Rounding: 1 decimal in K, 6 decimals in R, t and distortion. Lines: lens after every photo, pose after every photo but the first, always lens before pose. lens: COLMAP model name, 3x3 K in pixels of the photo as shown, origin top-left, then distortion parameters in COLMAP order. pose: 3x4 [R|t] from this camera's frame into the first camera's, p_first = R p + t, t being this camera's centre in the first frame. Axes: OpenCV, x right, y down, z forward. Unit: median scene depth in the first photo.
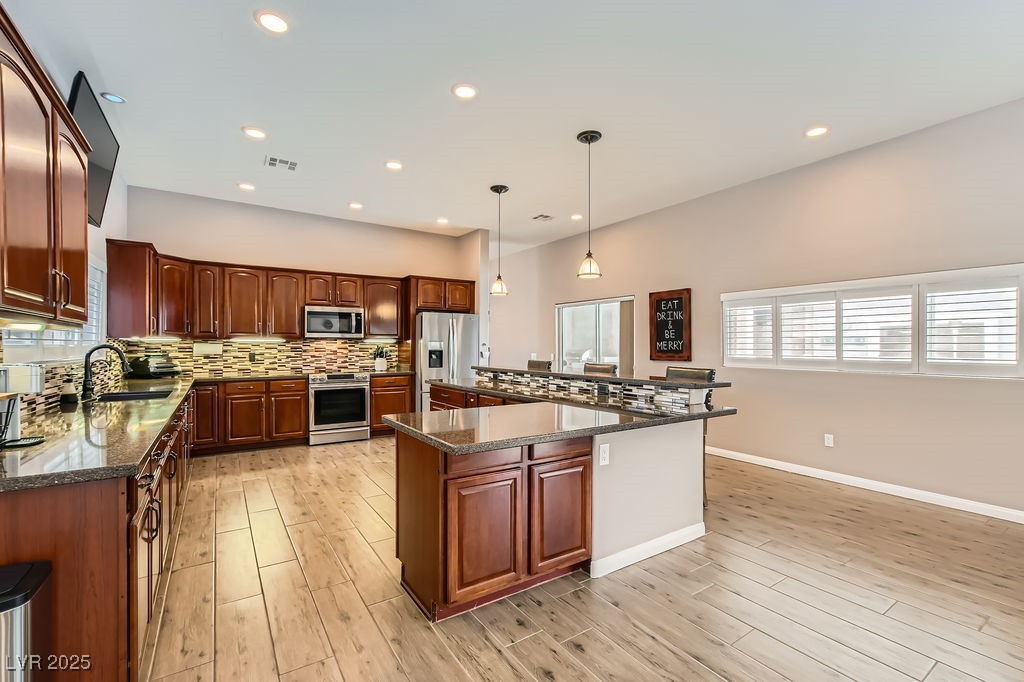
lens RADIAL K [[446.9, 0, 516.4], [0, 446.9, 344.9], [0, 0, 1]] dist [-0.001029, 0.000549]
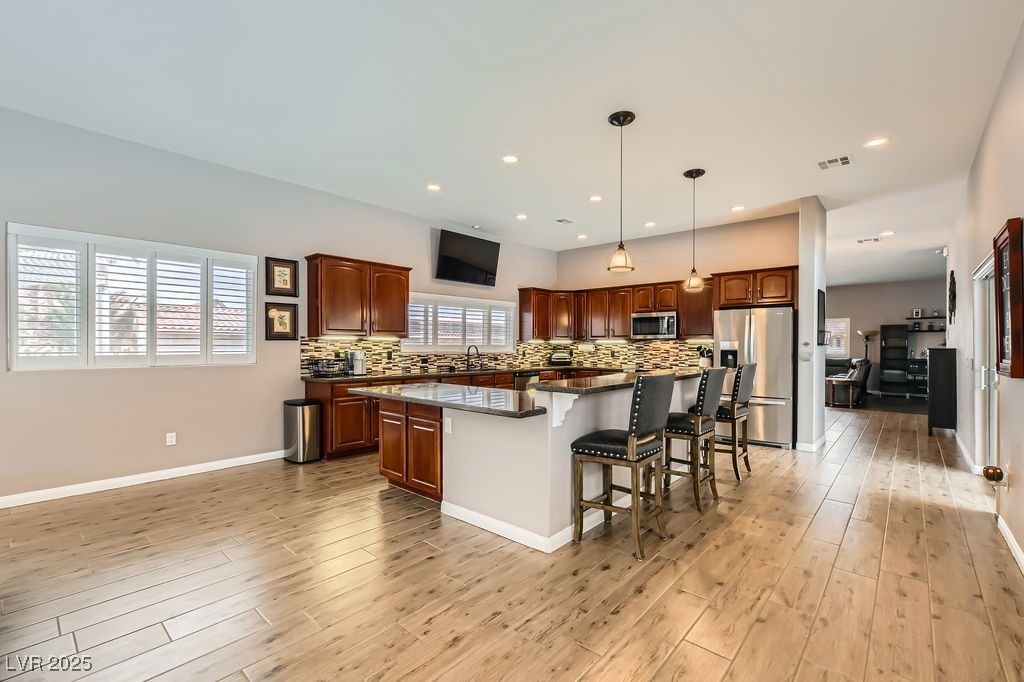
lens RADIAL K [[446.9, 0, 516.4], [0, 446.9, 344.9], [0, 0, 1]] dist [-0.001029, 0.000549]
pose [[0.265206, -0.002634, -0.964188, 0.645583], [0.000765, 0.999997, -0.002522, 0.002850], [0.964192, -0.000069, 0.265207, 0.350650]]
